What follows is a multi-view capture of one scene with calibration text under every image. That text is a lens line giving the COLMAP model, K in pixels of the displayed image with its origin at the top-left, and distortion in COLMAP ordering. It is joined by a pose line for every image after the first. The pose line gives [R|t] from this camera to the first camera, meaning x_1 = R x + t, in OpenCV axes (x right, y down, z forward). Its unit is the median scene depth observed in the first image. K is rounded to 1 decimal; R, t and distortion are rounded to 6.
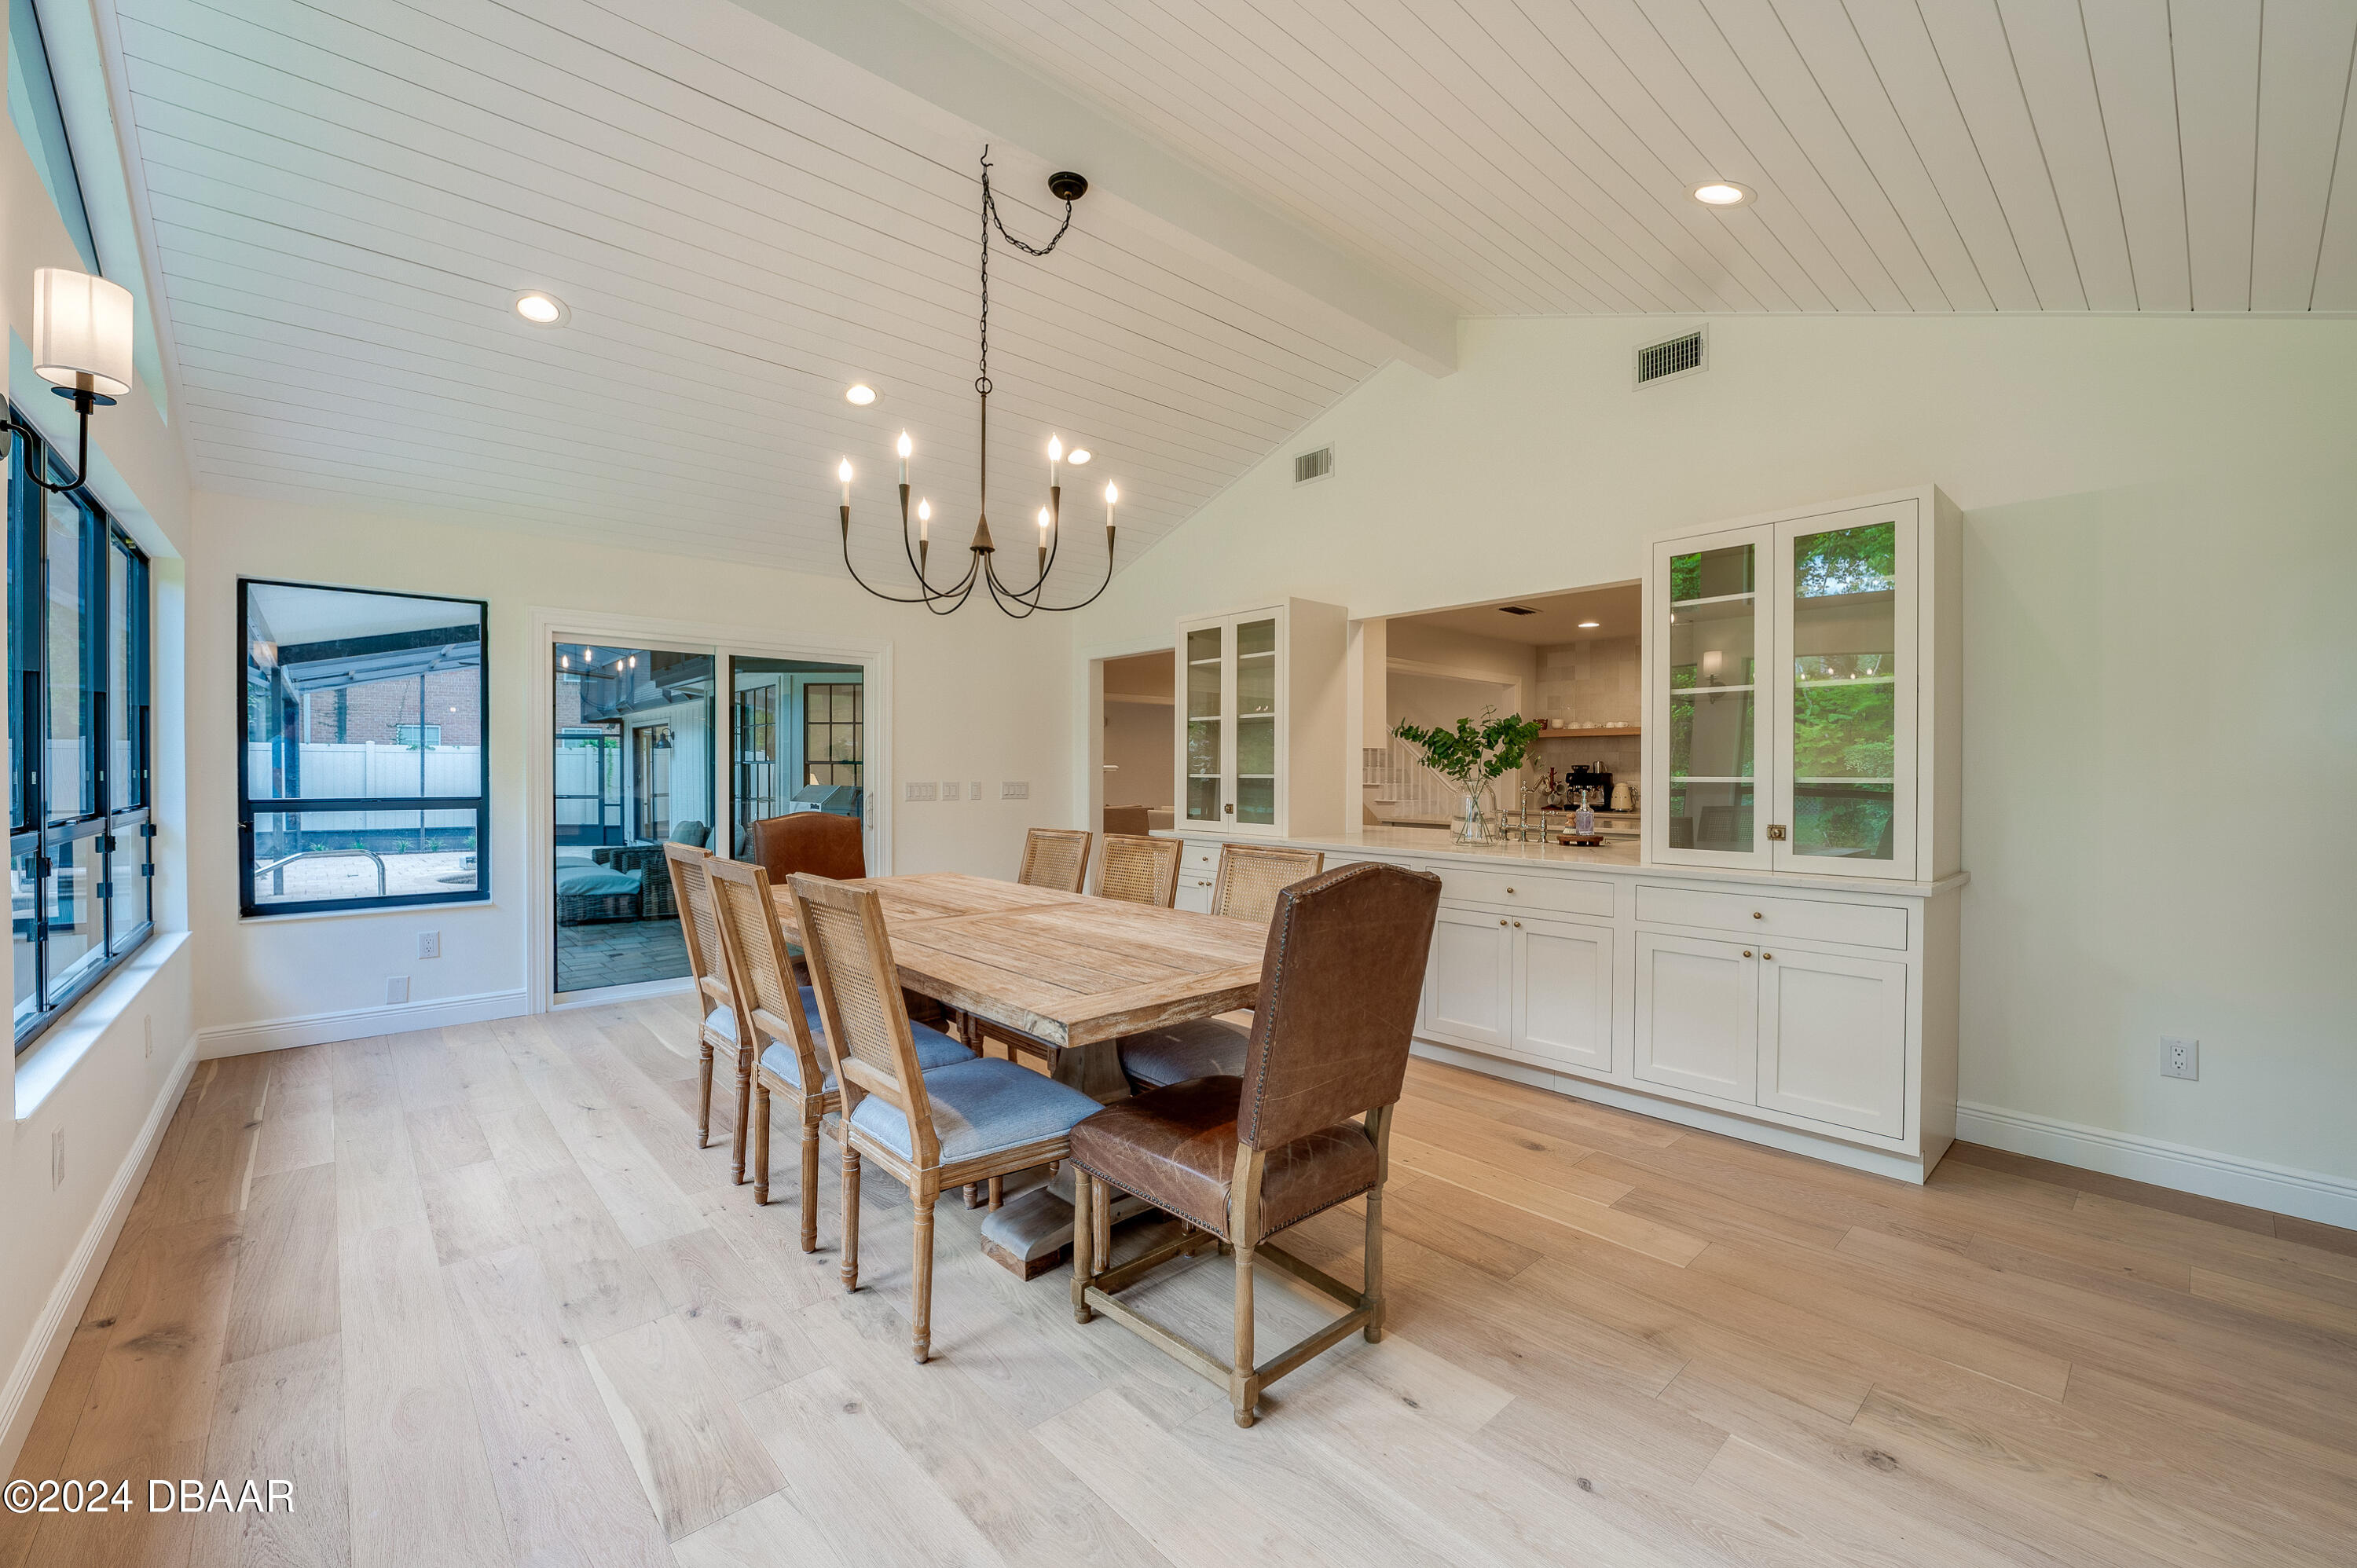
lens RADIAL K [[957.5, 0, 1178.5], [0, 957.5, 784.0], [0, 0, 1]] dist [-0.013891, -0.000036]
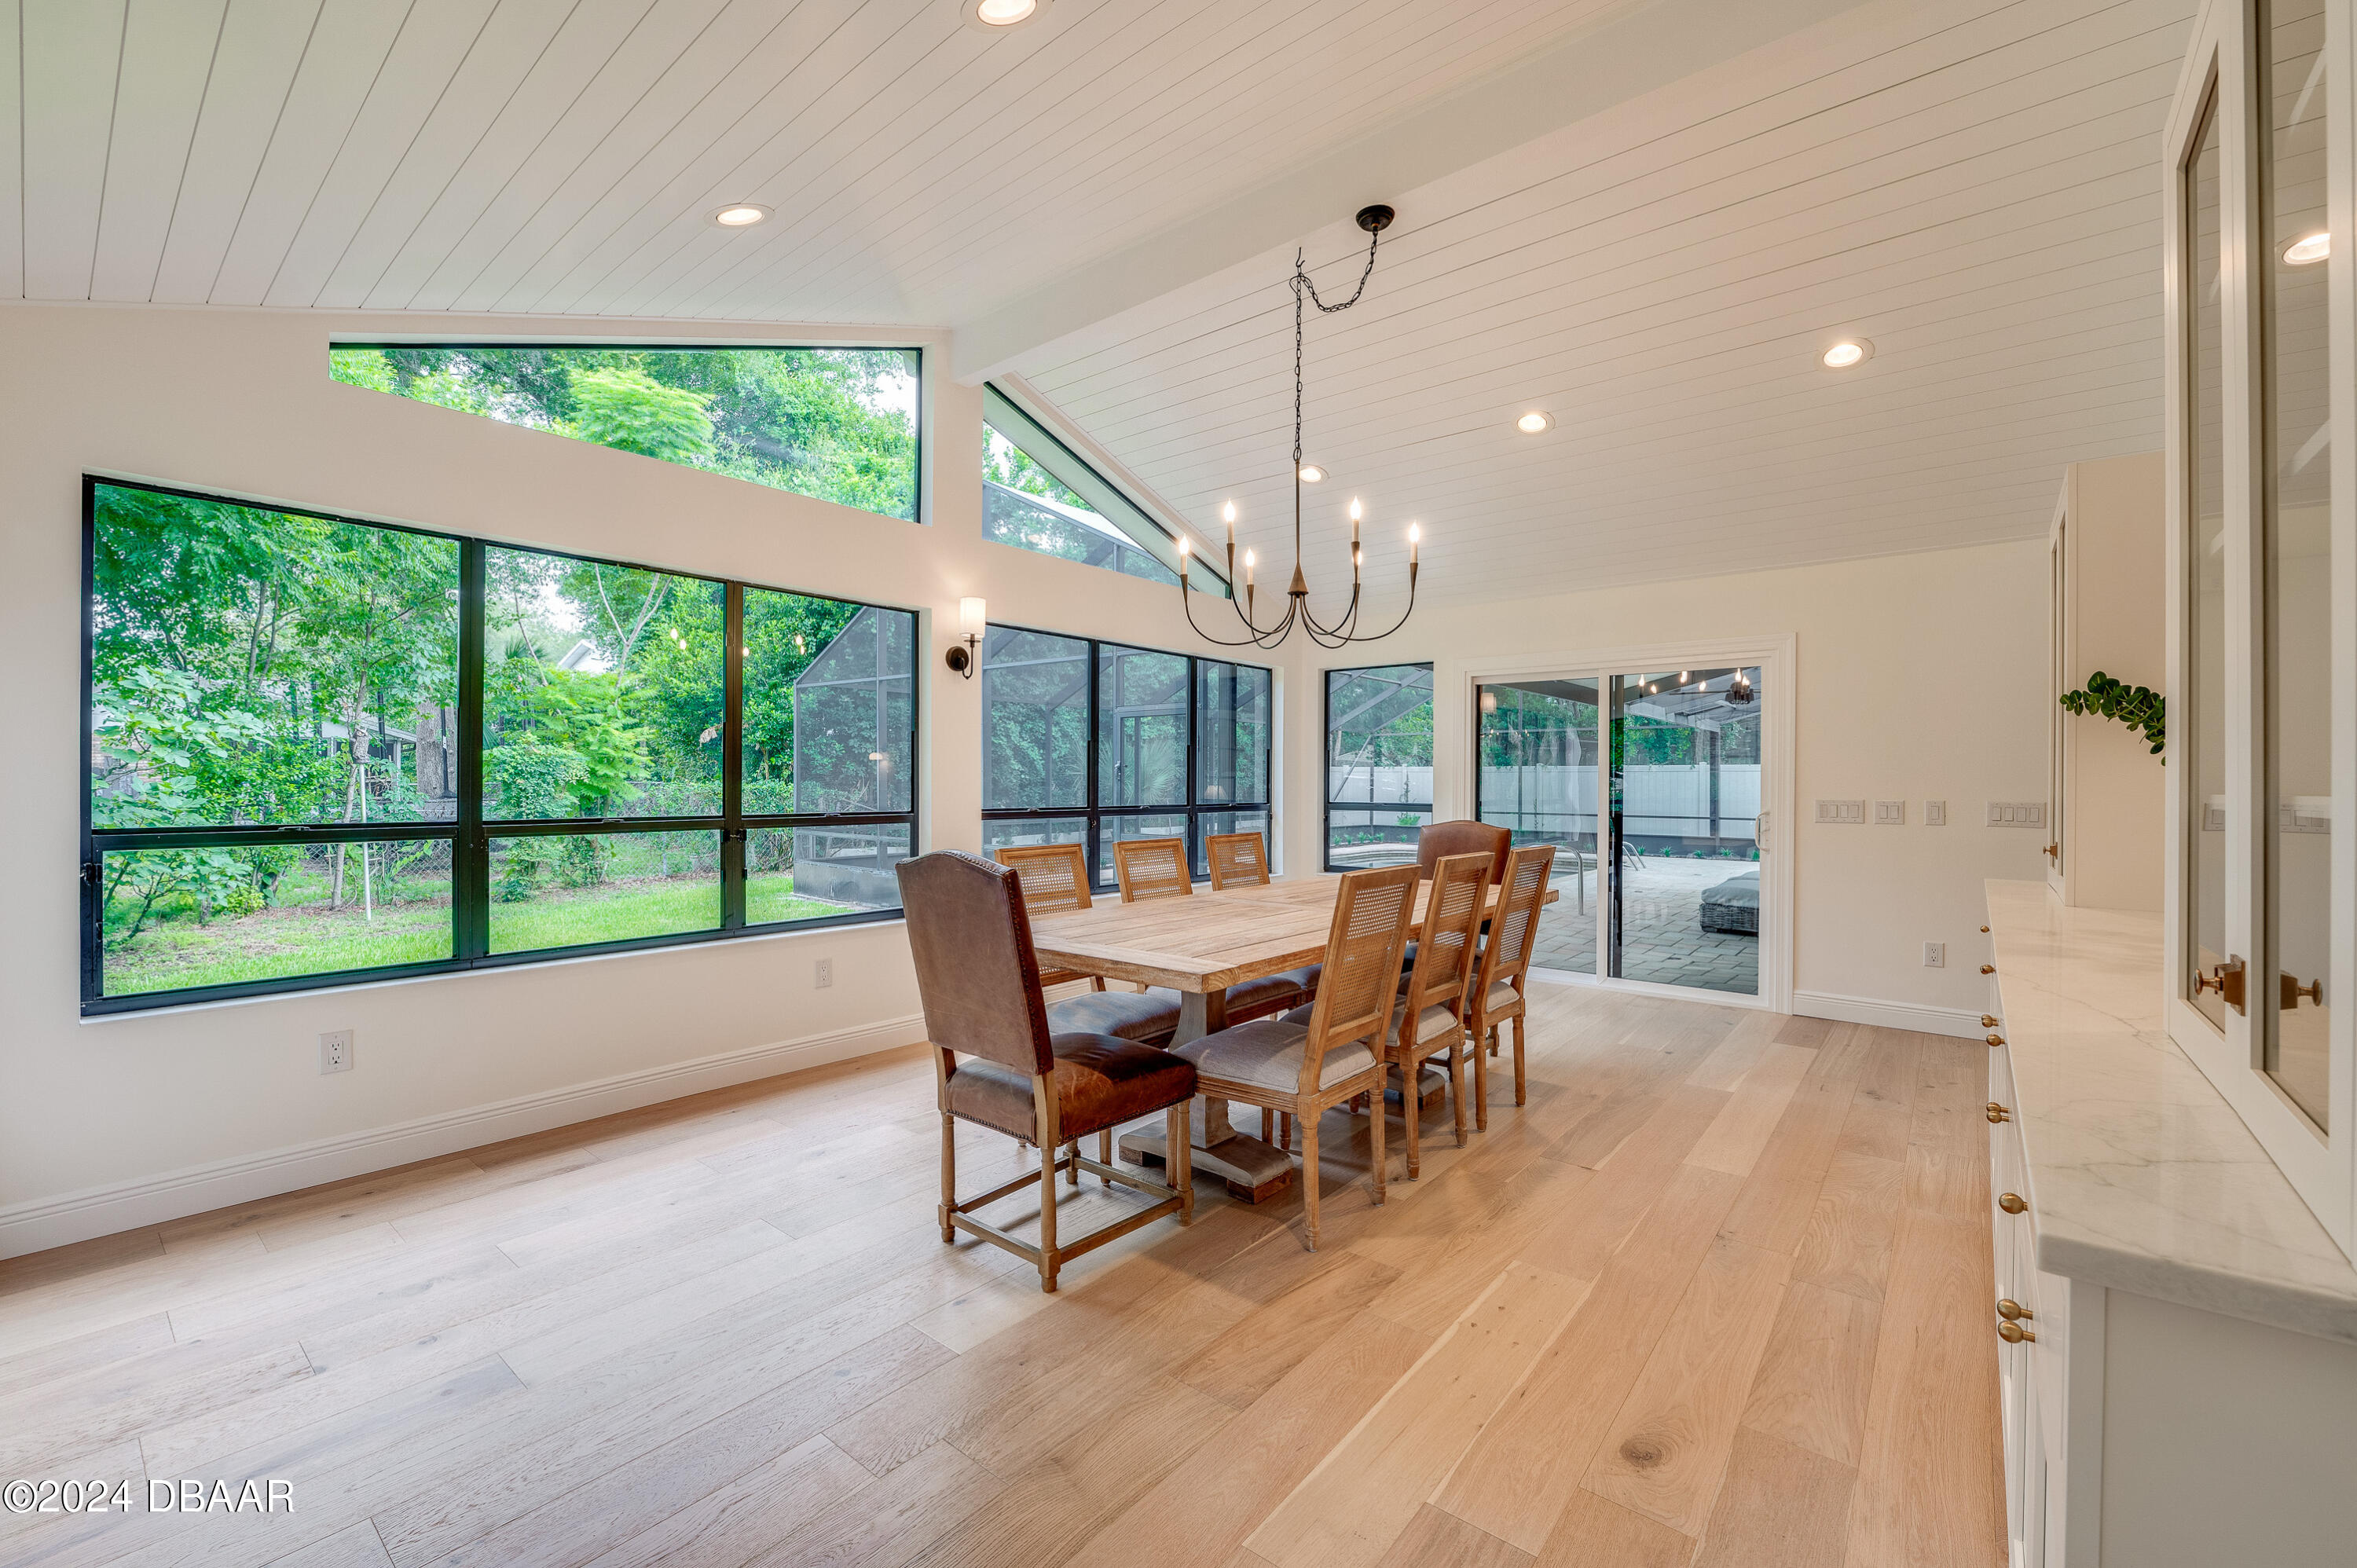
lens RADIAL K [[957.5, 0, 1178.5], [0, 957.5, 784.0], [0, 0, 1]] dist [-0.013891, -0.000036]
pose [[0.149066, -0.001217, -0.988827, 0.792558], [-0.016805, 0.999852, -0.003764, -0.005503], [0.988684, 0.017178, 0.149023, 0.587868]]
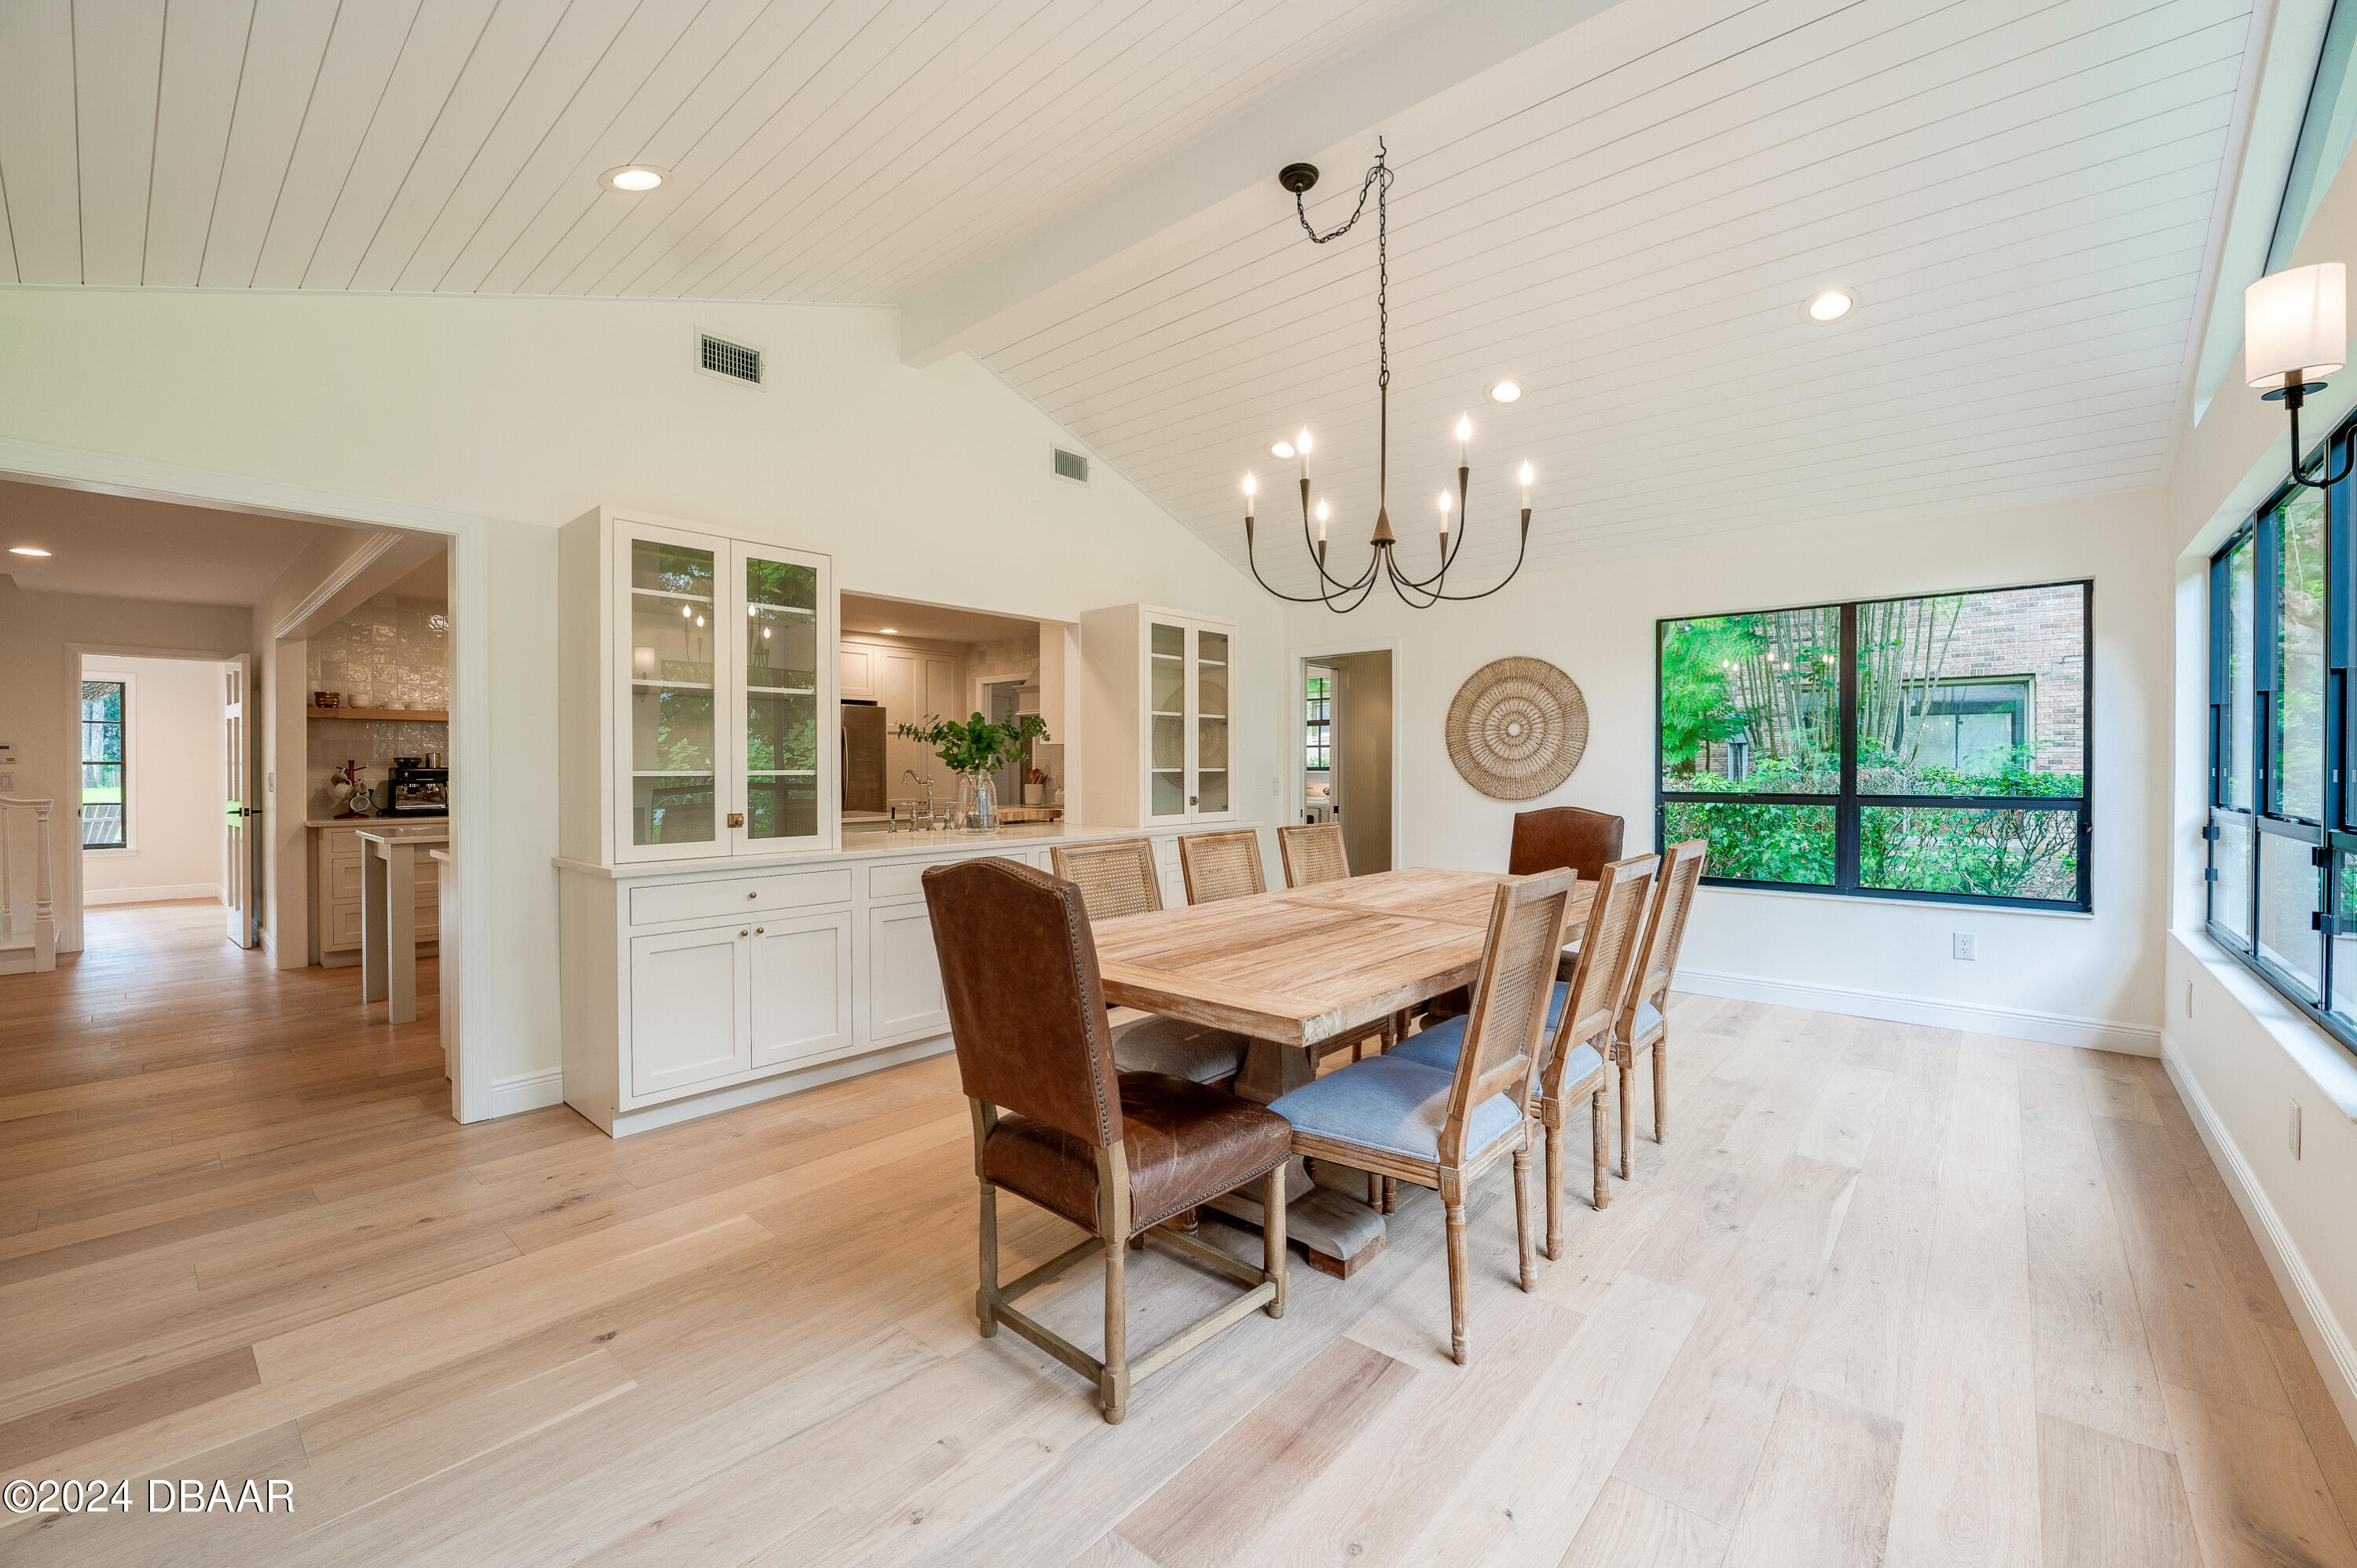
lens RADIAL K [[952.4, 0, 1191.4], [0, 952.4, 777.8], [0, 0, 1]] dist [-0.015457, -0.000156]
pose [[-0.124535, -0.015677, 0.992091, -0.991469], [0.013972, 0.999748, 0.017551, -0.018927], [-0.992117, 0.016047, -0.124284, 1.131534]]
